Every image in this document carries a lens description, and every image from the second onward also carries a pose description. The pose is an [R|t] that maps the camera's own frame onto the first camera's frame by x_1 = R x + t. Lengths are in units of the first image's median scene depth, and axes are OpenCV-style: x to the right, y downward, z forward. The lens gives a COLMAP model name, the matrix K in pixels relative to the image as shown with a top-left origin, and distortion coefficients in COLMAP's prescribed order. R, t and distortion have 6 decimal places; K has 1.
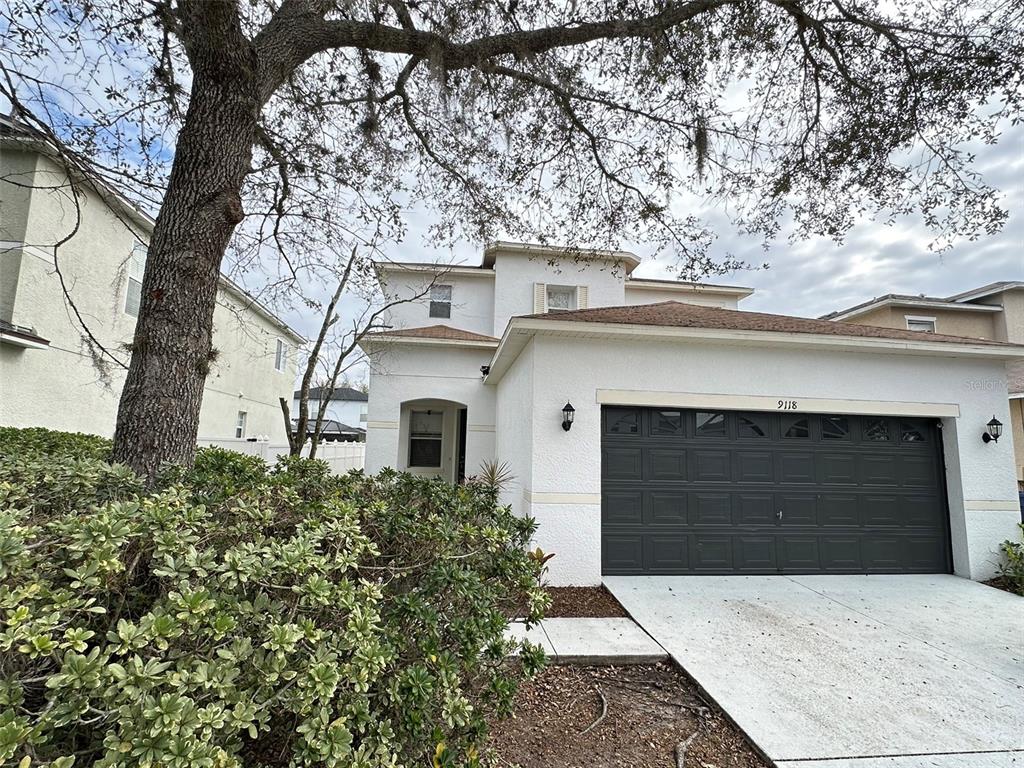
lens RADIAL K [[494.5, 0, 507.5], [0, 494.5, 385.5], [0, 0, 1]] dist [-0.008521, 0.000655]
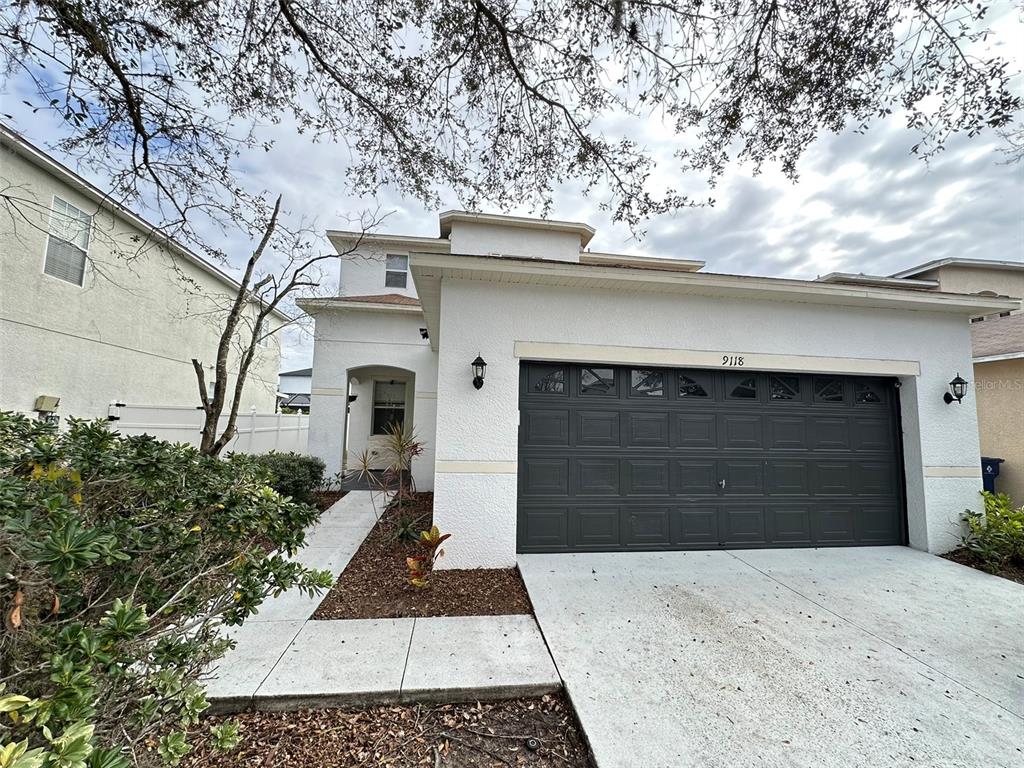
lens RADIAL K [[410.8, 0, 515.8], [0, 410.8, 384.5], [0, 0, 1]] dist [-0.005931, 0.000978]
pose [[0.999766, -0.001422, 0.021602, 0.166303], [0.000624, 0.999318, 0.036908, 0.056203], [-0.021640, -0.036886, 0.999085, 0.278703]]
